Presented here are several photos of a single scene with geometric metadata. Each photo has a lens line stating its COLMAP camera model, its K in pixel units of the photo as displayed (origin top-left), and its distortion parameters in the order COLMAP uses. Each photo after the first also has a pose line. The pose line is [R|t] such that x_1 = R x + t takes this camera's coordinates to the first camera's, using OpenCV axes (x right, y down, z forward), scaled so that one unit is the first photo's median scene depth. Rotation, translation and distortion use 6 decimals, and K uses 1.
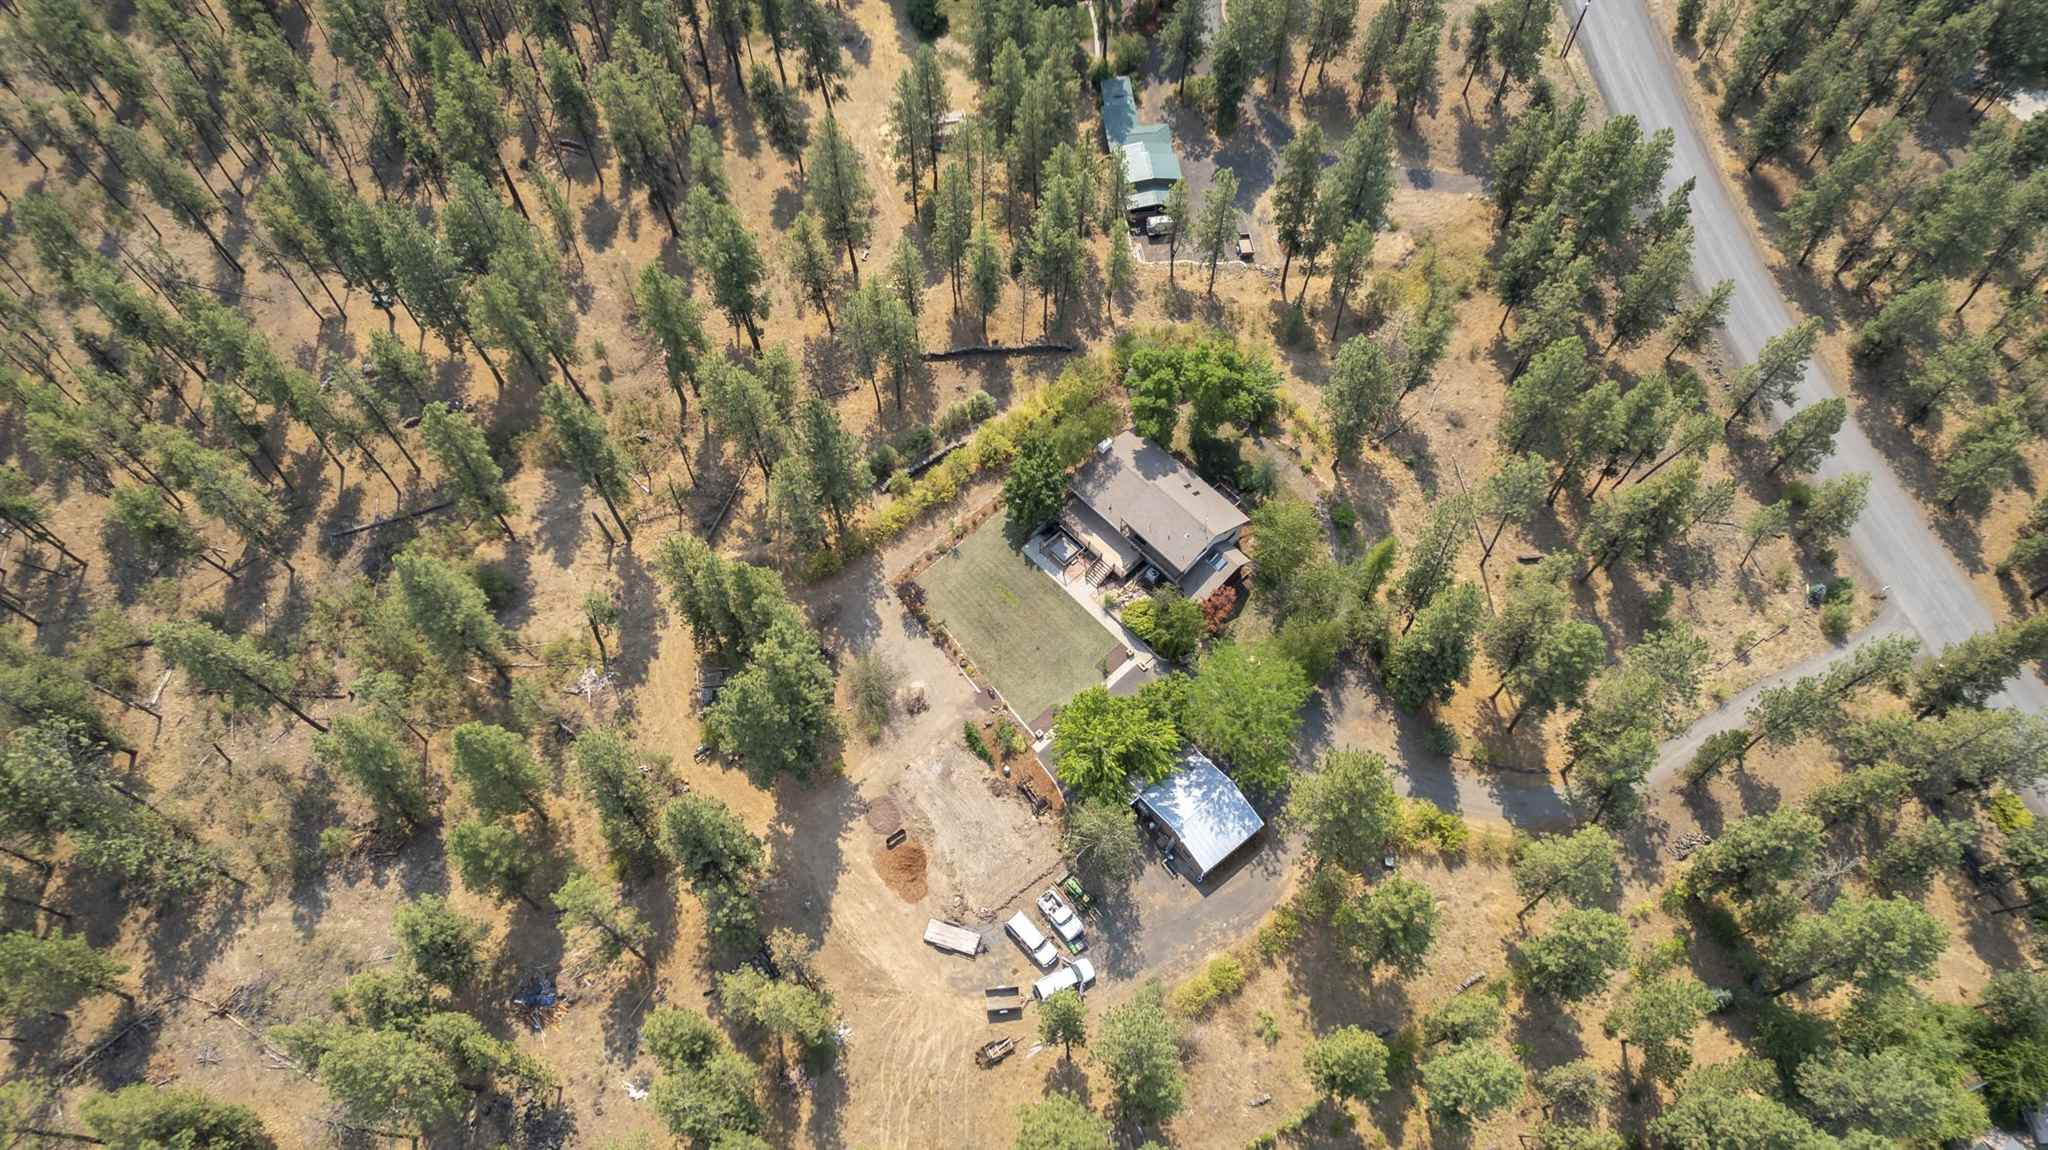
lens RADIAL K [[1326.0, 0, 1018.7], [0, 1326.0, 579.0], [0, 0, 1]] dist [-0.039339, -0.000130]
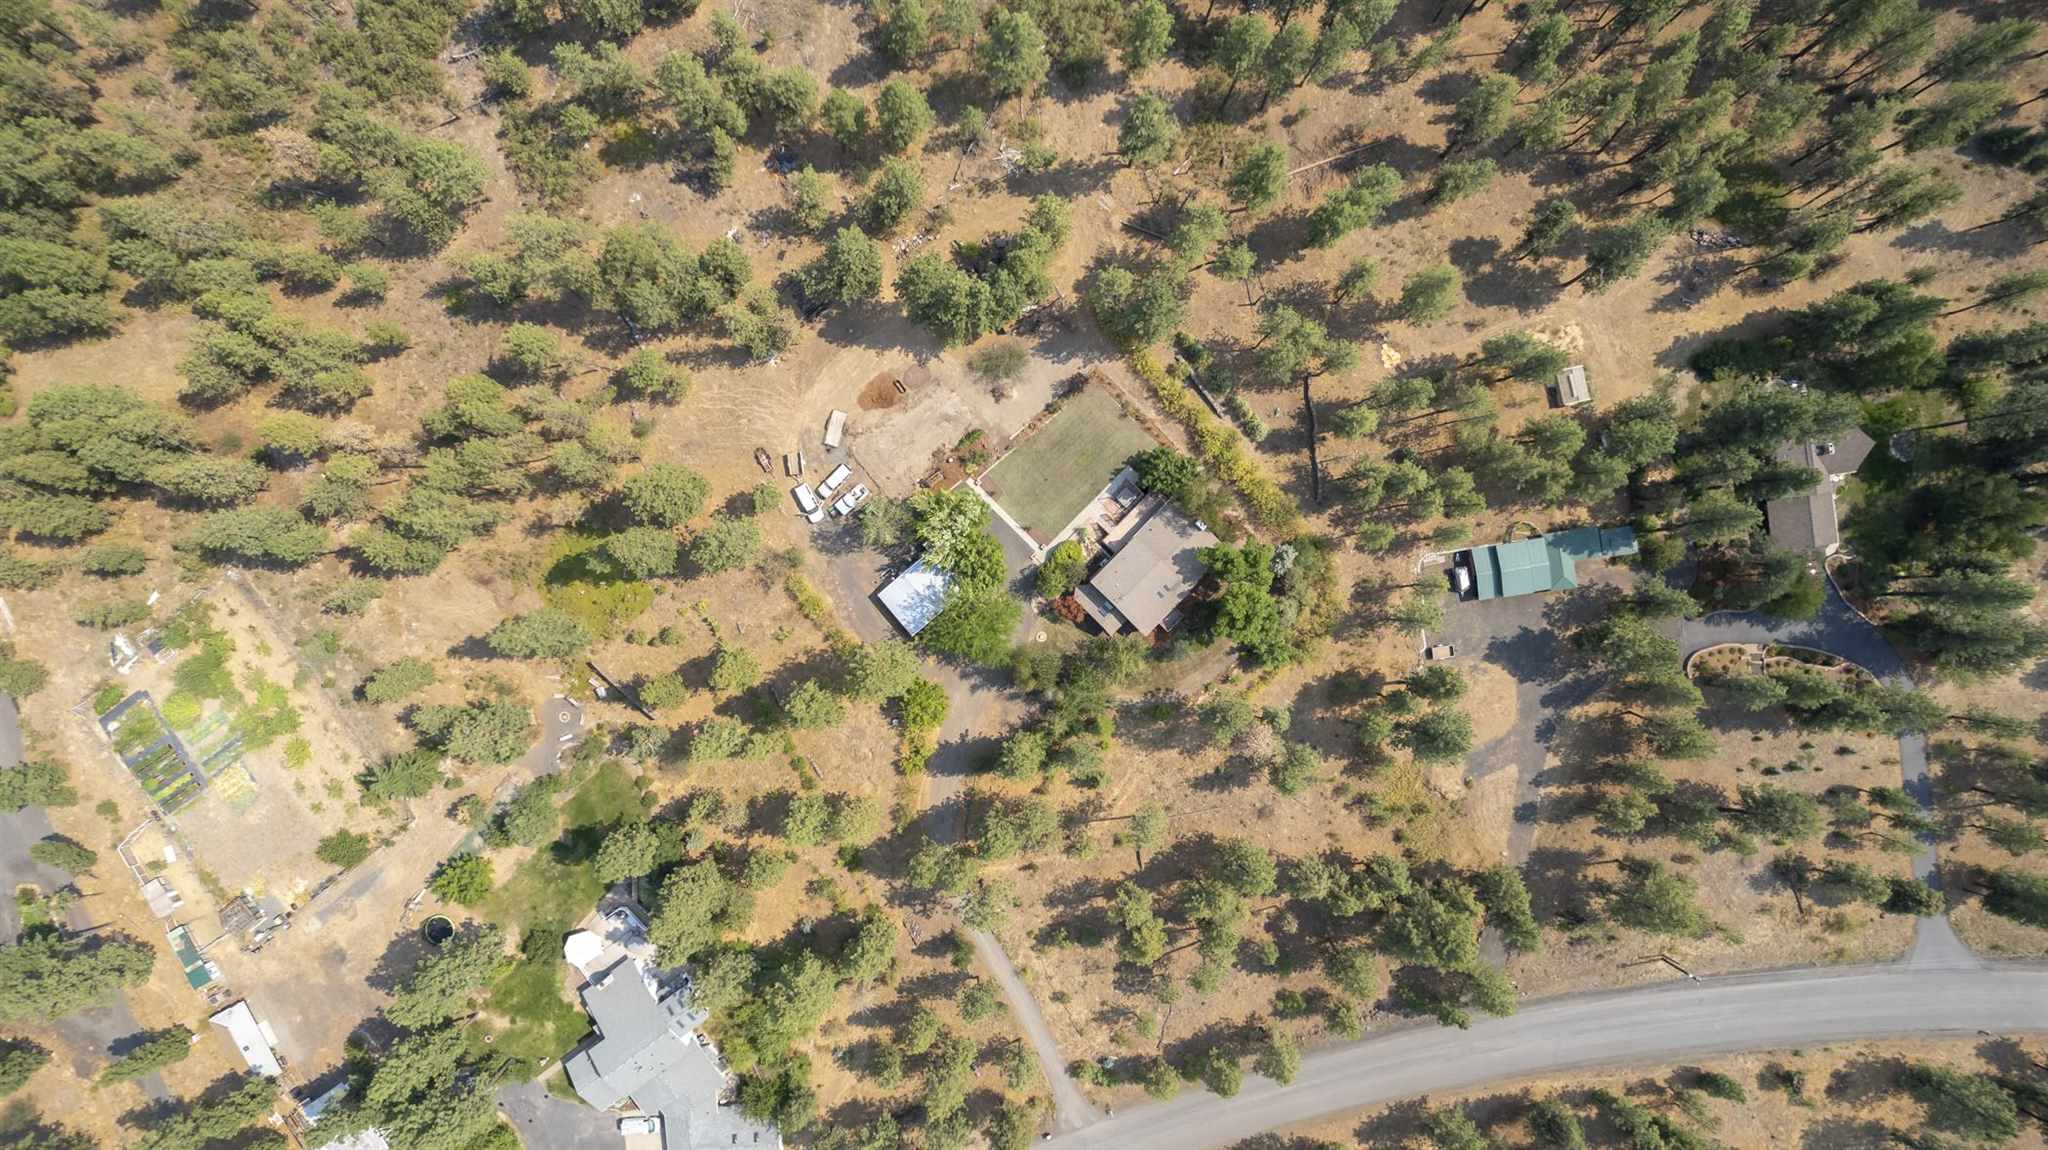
lens RADIAL K [[1326.0, 0, 1025.0], [0, 1326.0, 576.3], [0, 0, 1]] dist [-0.039339, -0.000130]
pose [[0.030942, 0.999425, 0.013855, 0.091322], [-0.893026, 0.021417, 0.449496, -0.524870], [0.448940, -0.026281, 0.893175, -0.227430]]
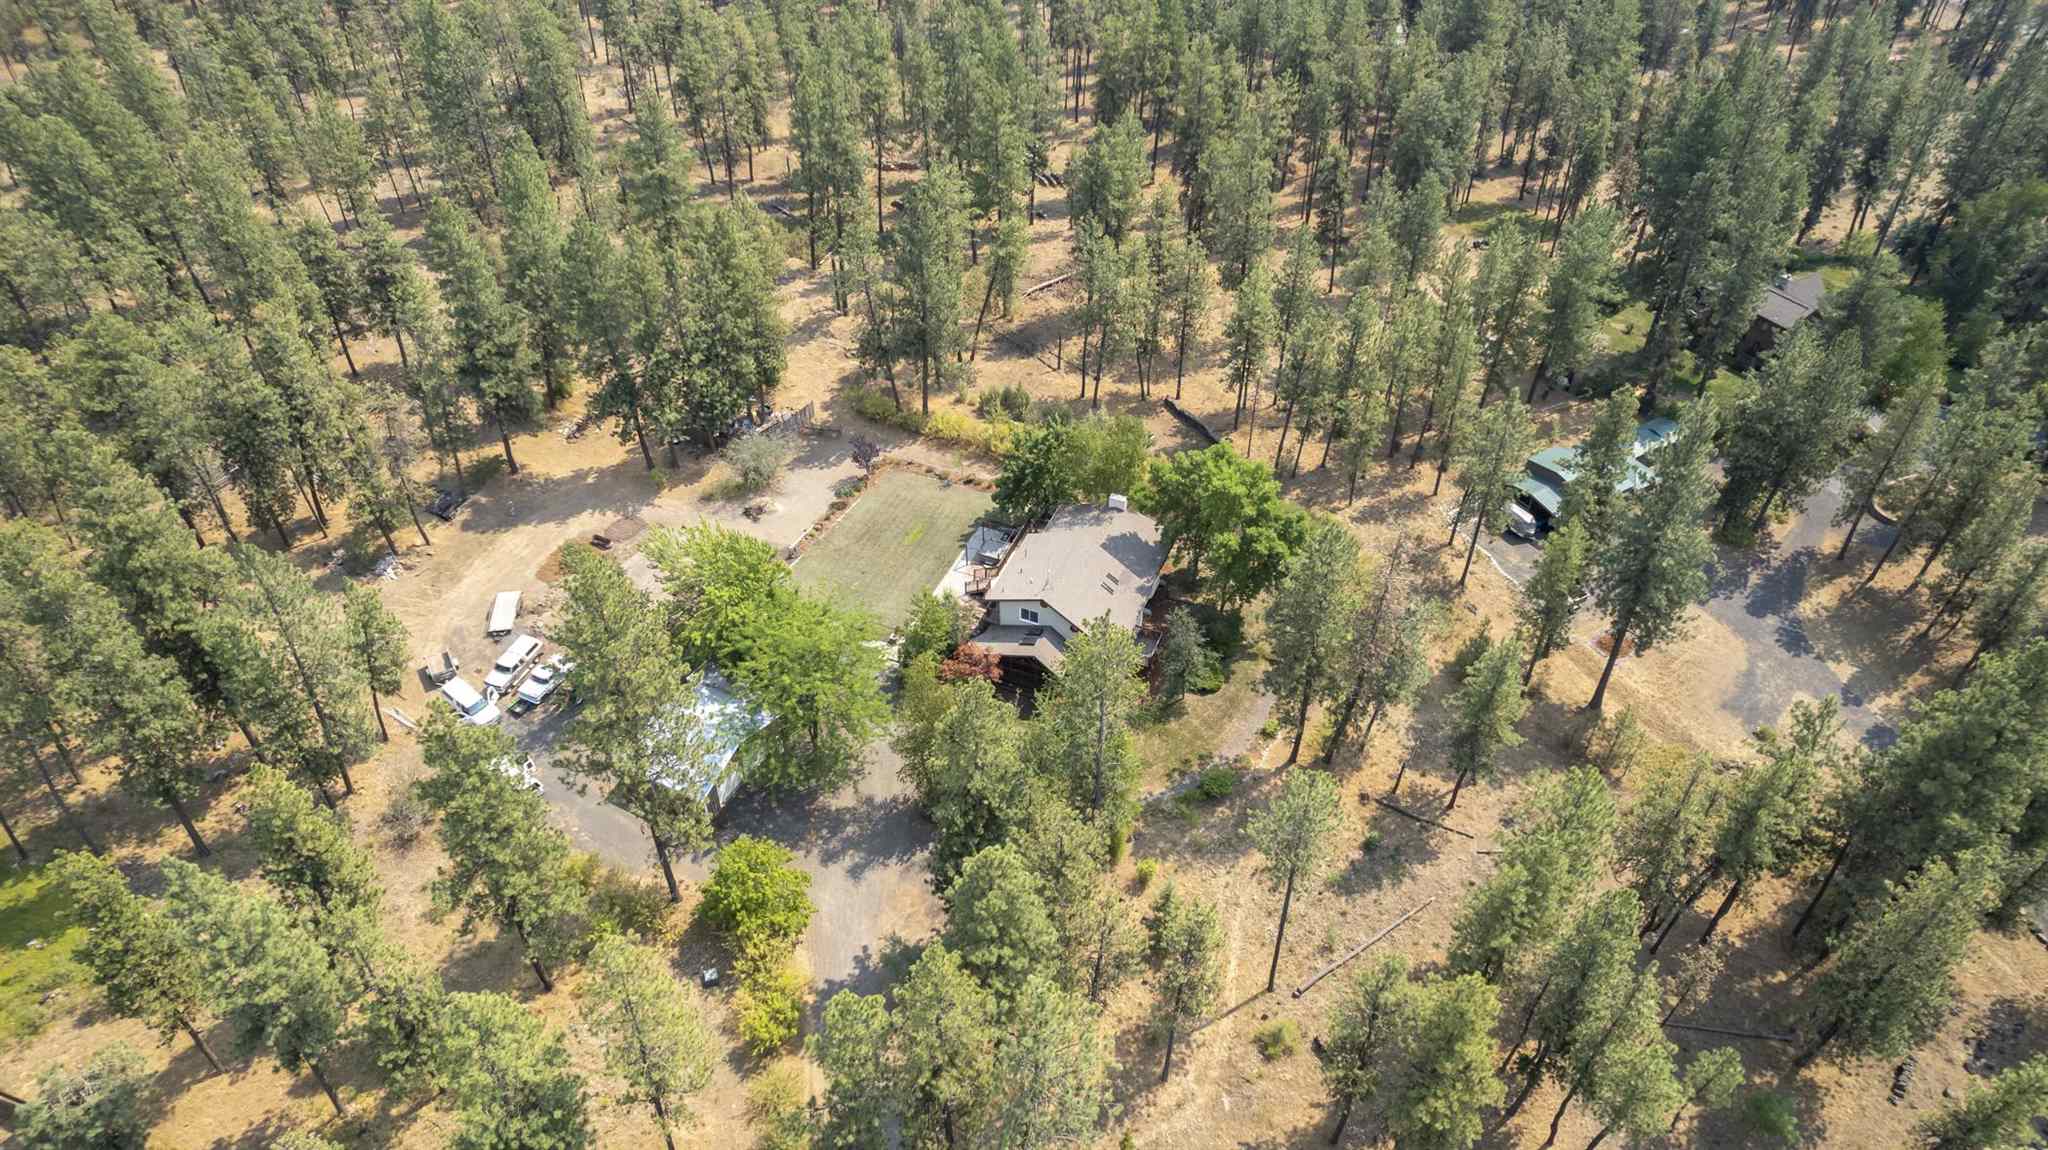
lens RADIAL K [[1326.0, 0, 1027.1], [0, 1326.0, 573.6], [0, 0, 1]] dist [-0.039339, -0.000130]
pose [[0.419914, 0.596032, -0.684411, 0.619122], [-0.805105, 0.592716, 0.022213, -0.048422], [0.418901, 0.541695, 0.728758, 0.413851]]
